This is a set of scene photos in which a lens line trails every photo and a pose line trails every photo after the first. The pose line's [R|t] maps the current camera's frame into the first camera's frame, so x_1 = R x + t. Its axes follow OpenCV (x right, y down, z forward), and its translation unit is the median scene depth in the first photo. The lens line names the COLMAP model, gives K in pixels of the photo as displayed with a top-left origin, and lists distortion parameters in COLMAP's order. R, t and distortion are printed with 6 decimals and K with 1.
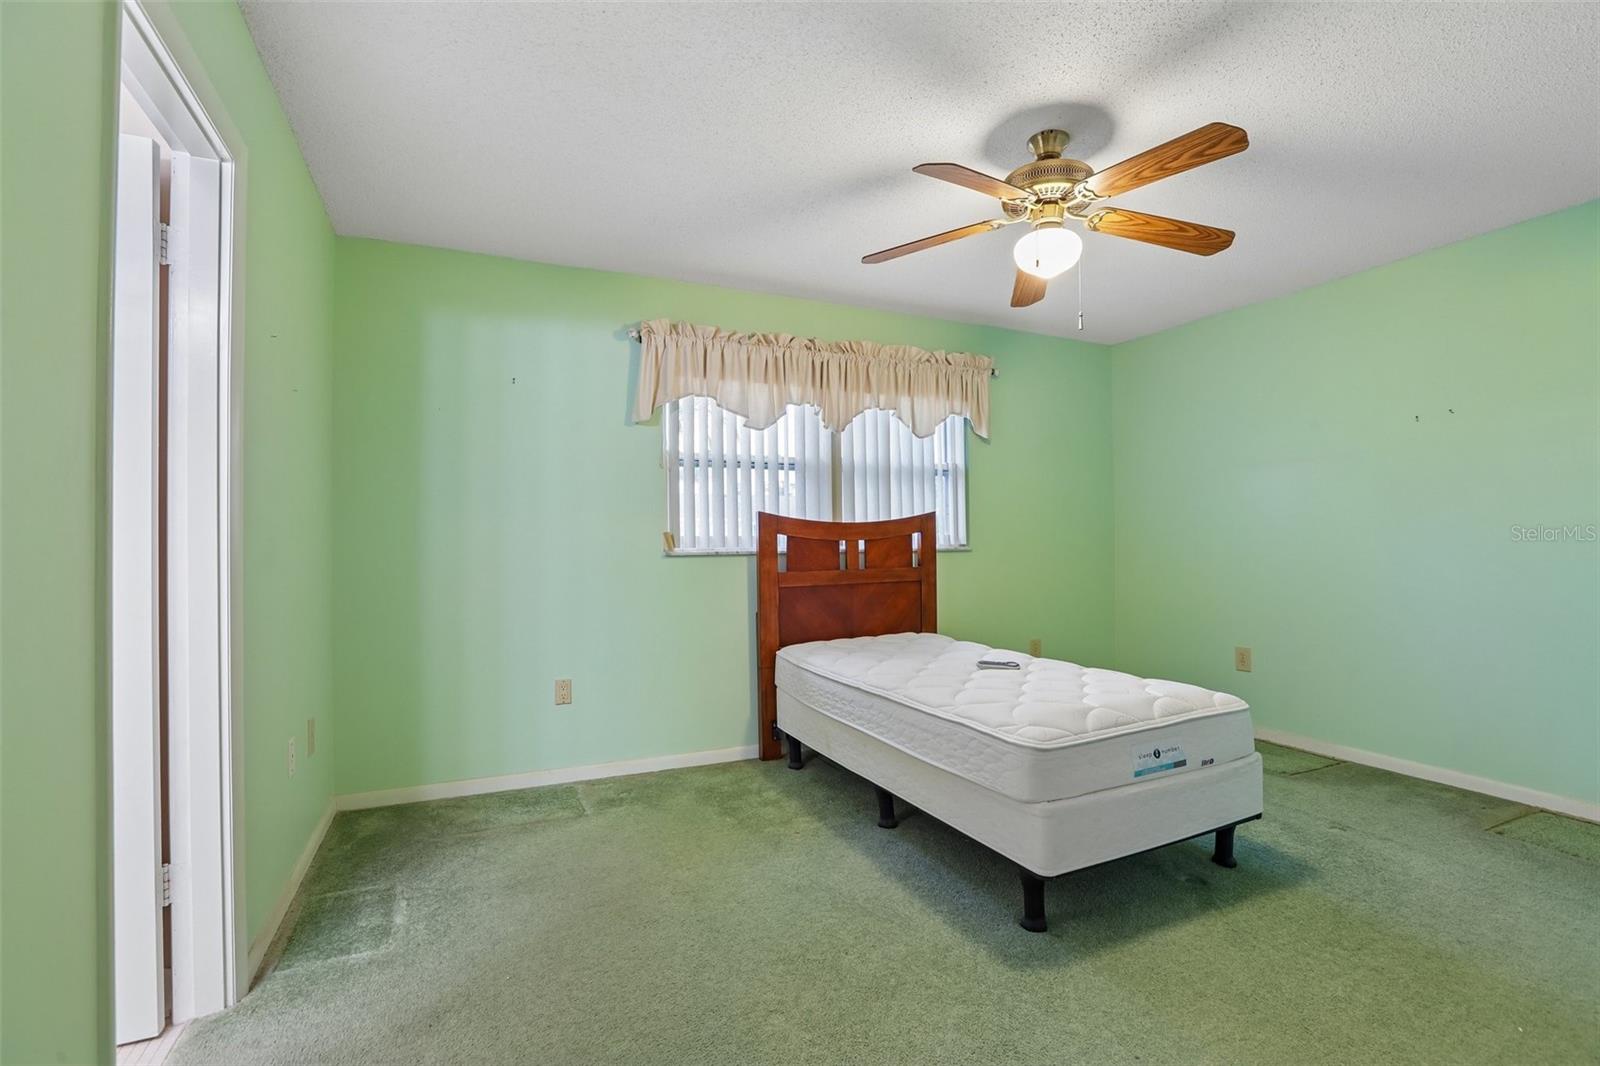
lens RADIAL K [[727.2, 0, 797.2], [0, 727.2, 534.7], [0, 0, 1]] dist [-0.061017, 0.023945]
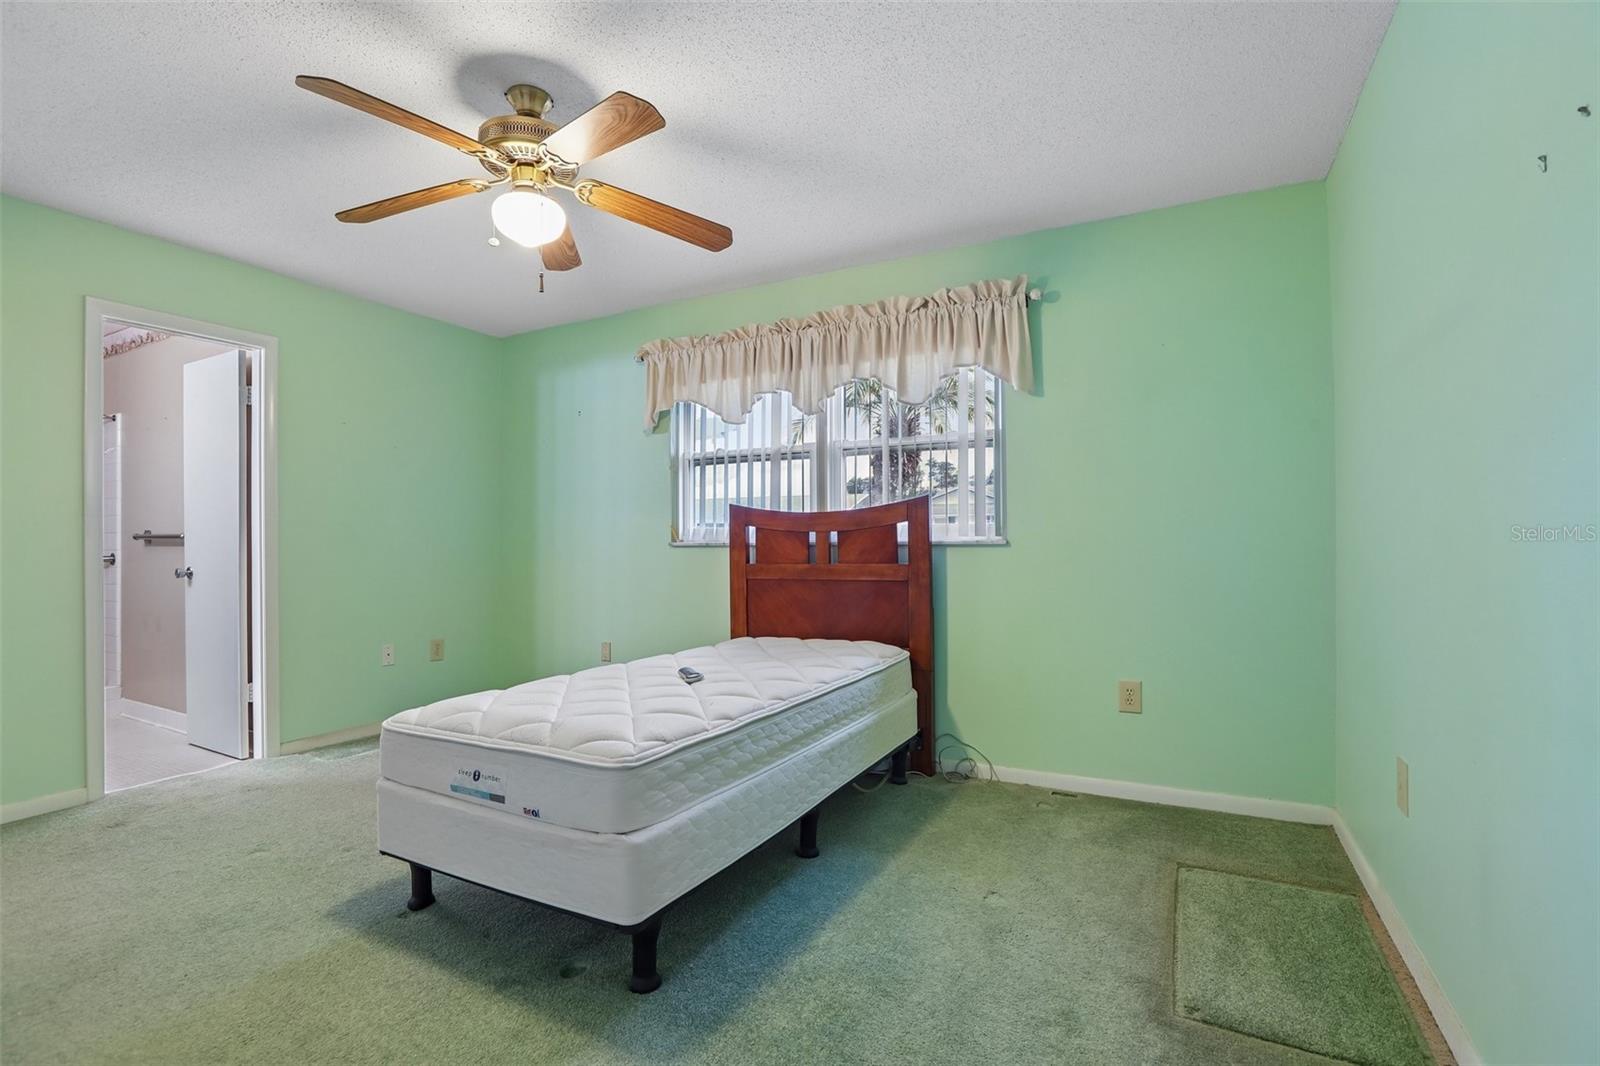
lens RADIAL K [[727.2, 0, 797.2], [0, 727.2, 534.7], [0, 0, 1]] dist [-0.061017, 0.023945]
pose [[0.605811, -0.002865, -0.795603, 0.816333], [0.008254, 0.999962, 0.002685, 0.009250], [0.795566, -0.008193, 0.605812, 0.449753]]
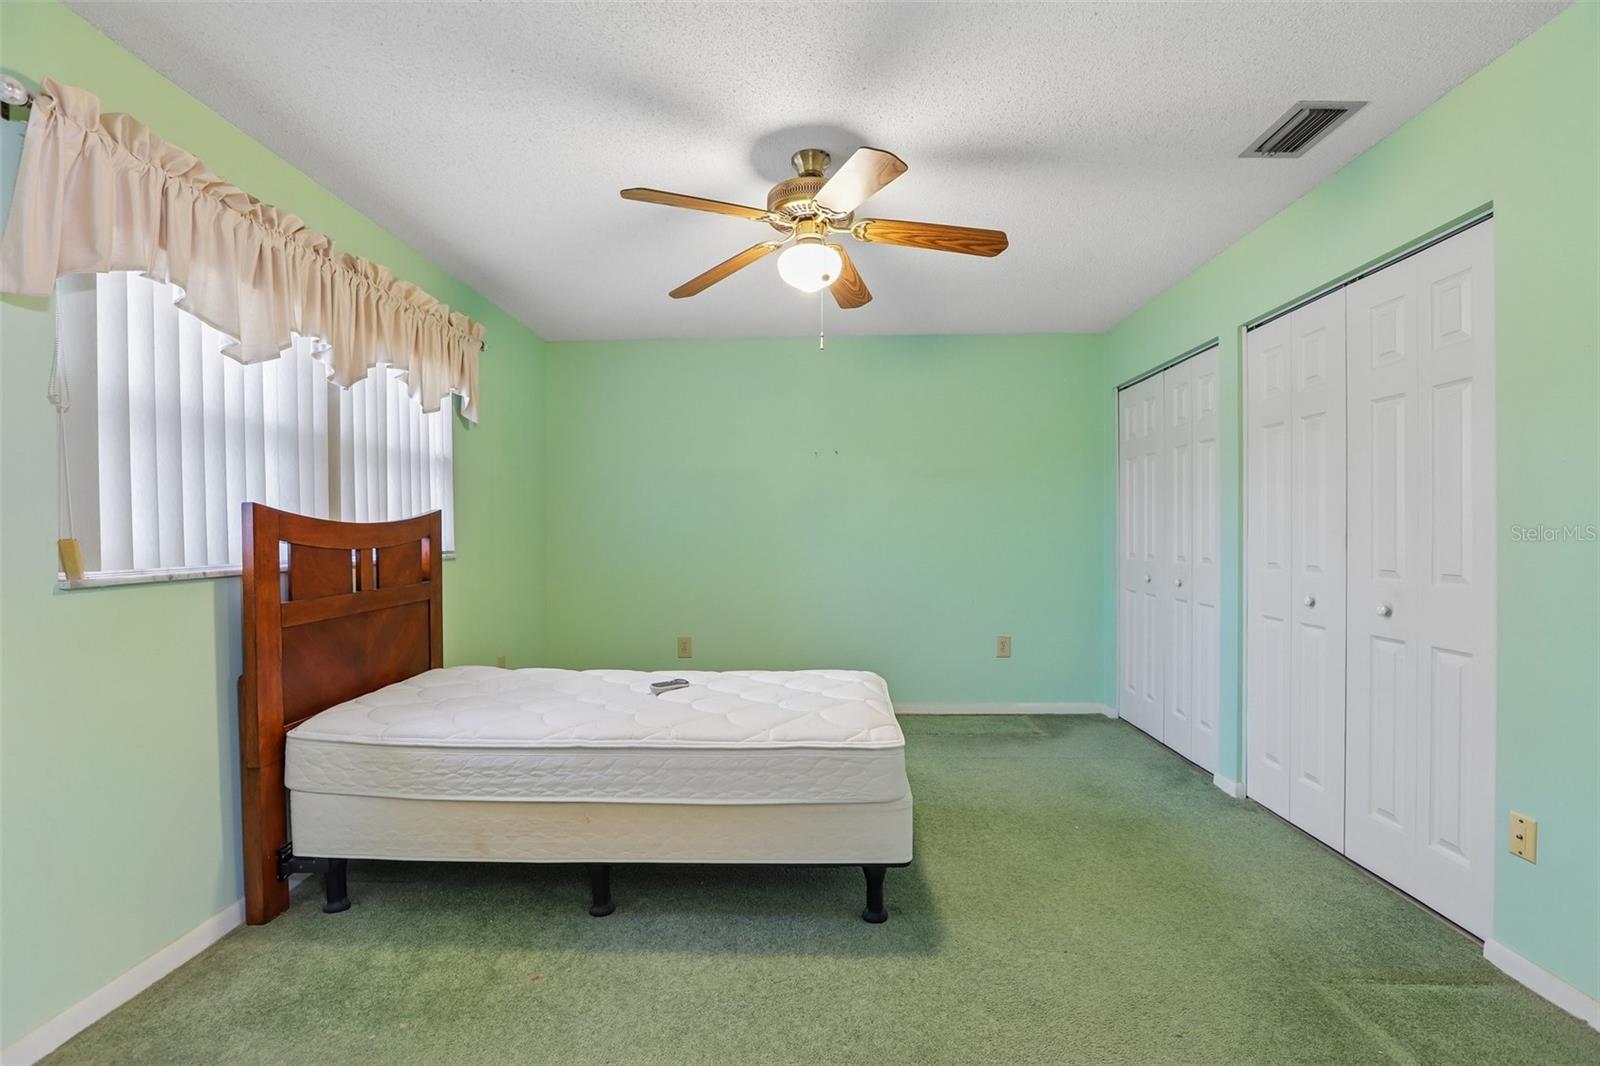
lens RADIAL K [[727.2, 0, 797.2], [0, 727.2, 534.7], [0, 0, 1]] dist [-0.061017, 0.023945]
pose [[0.445008, 0.000896, 0.895526, -0.366348], [-0.003943, 0.999992, 0.000959, -0.008520], [-0.895518, -0.003958, 0.445008, 0.350680]]
